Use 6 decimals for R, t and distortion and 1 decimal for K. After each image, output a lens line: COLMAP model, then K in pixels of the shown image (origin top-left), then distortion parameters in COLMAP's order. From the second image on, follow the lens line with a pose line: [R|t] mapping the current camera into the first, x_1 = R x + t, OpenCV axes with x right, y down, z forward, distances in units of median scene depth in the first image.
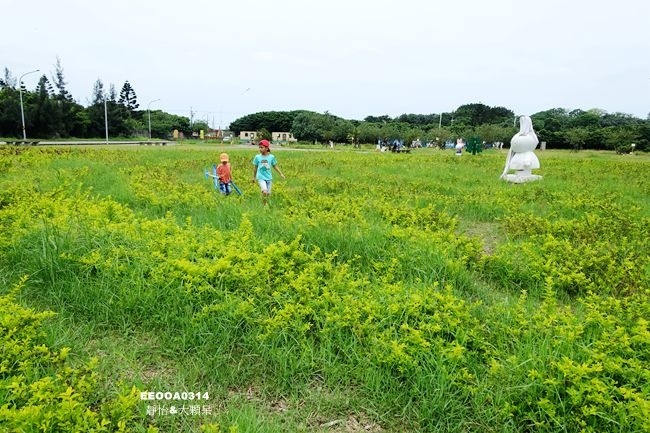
lens RADIAL K [[447.8, 0, 324.8], [0, 447.8, 214.4], [0, 0, 1]] dist [0.000609, 0.002496]
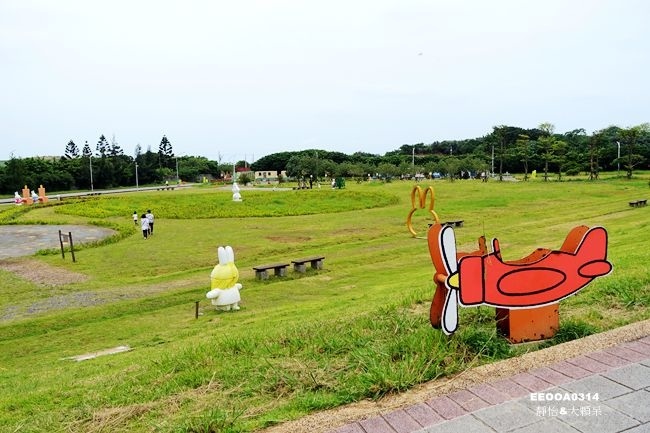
lens RADIAL K [[568.4, 0, 326.3], [0, 568.4, 216.0], [0, 0, 1]] dist [0.003695, -0.004547]
pose [[0.983589, -0.038209, -0.176331, 0.251496], [0.024311, 0.996473, -0.080319, 0.054067], [0.178778, 0.074714, 0.981049, -0.415143]]
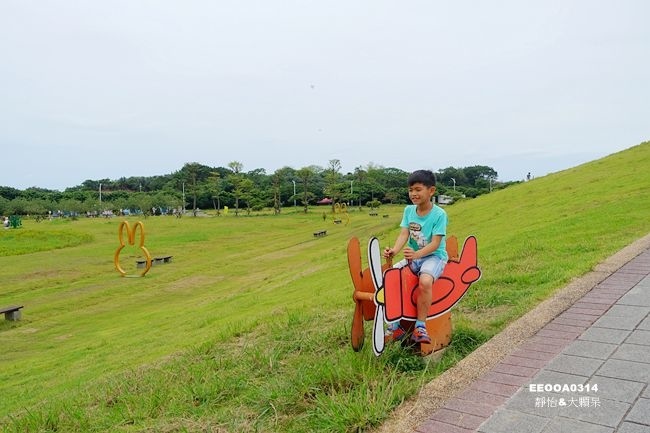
lens RADIAL K [[568.4, 0, 325.3], [0, 568.4, 218.1], [0, 0, 1]] dist [0.003695, -0.004547]
pose [[0.933719, -0.065028, 0.352050, 0.240881], [0.108360, 0.988573, -0.104795, 0.054064], [-0.341213, 0.135997, 0.930096, -0.410030]]
